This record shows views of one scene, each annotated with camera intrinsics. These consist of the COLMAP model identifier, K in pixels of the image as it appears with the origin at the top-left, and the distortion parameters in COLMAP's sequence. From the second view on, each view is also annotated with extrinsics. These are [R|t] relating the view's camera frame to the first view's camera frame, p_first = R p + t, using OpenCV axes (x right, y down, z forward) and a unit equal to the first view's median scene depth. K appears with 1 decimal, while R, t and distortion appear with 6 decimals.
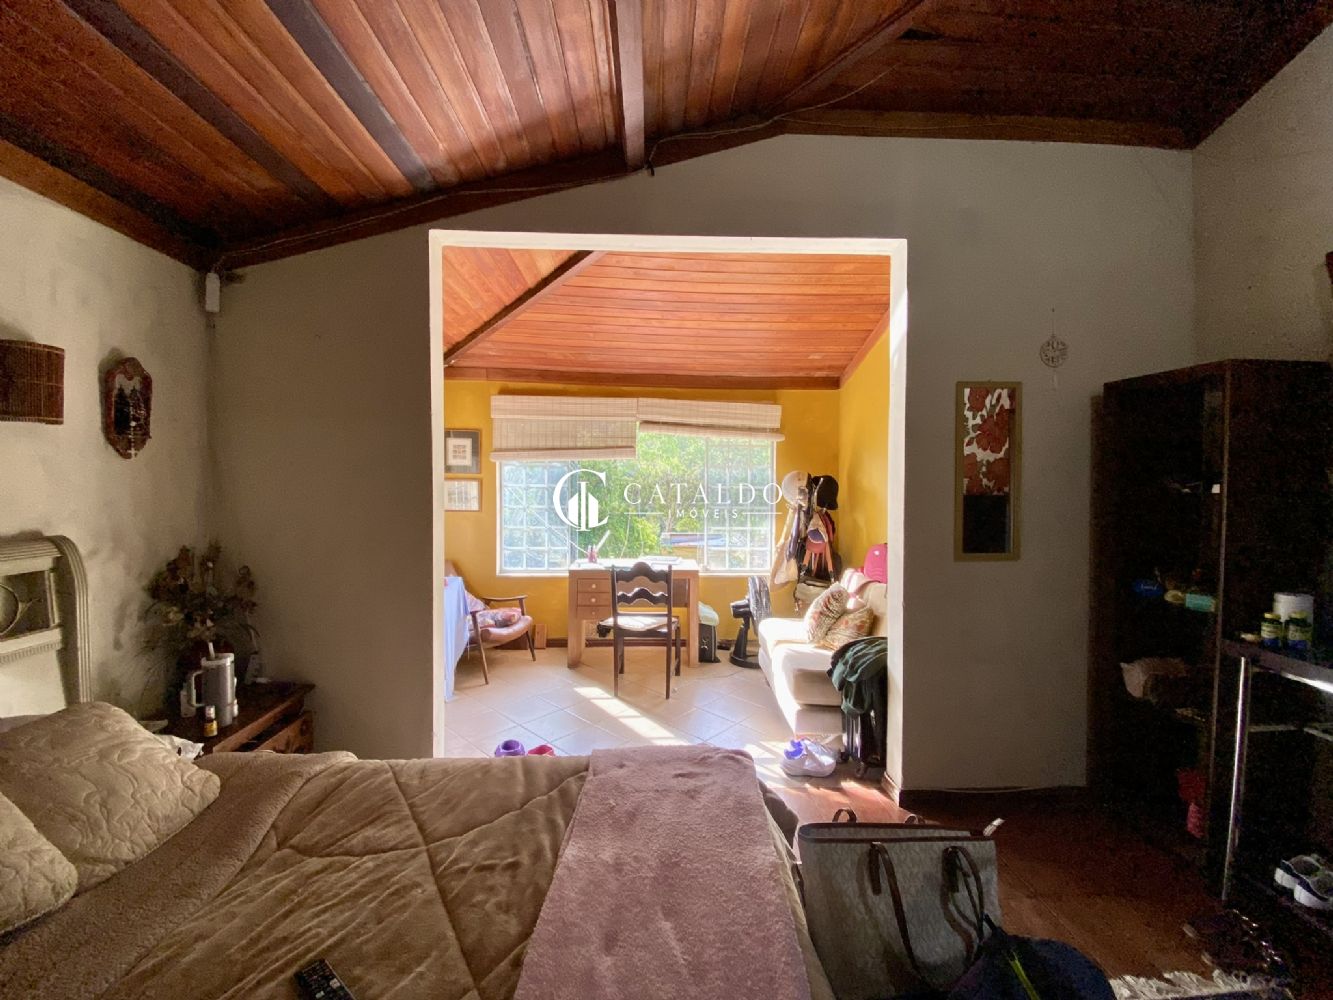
lens RADIAL K [[541.6, 0, 663.8], [0, 541.6, 498.4], [0, 0, 1]] dist [0.029034, -0.019679]
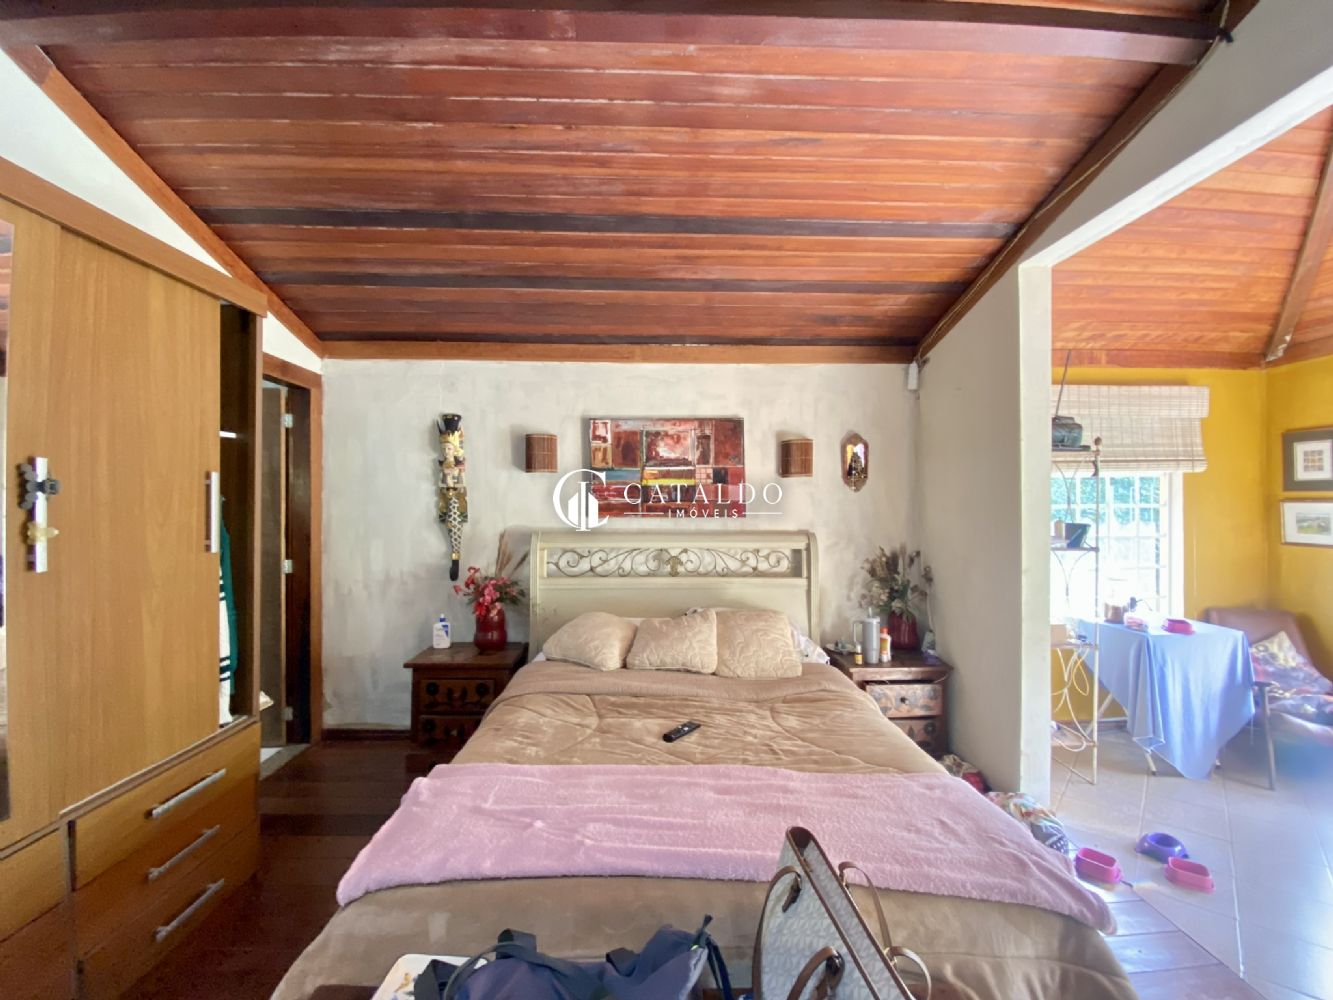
lens RADIAL K [[541.6, 0, 663.8], [0, 541.6, 498.4], [0, 0, 1]] dist [0.029034, -0.019679]
pose [[0.006880, -0.012860, -0.999894, 0.757441], [-0.026754, 0.999557, -0.013040, -0.013877], [0.999618, 0.026840, 0.006533, 0.396633]]
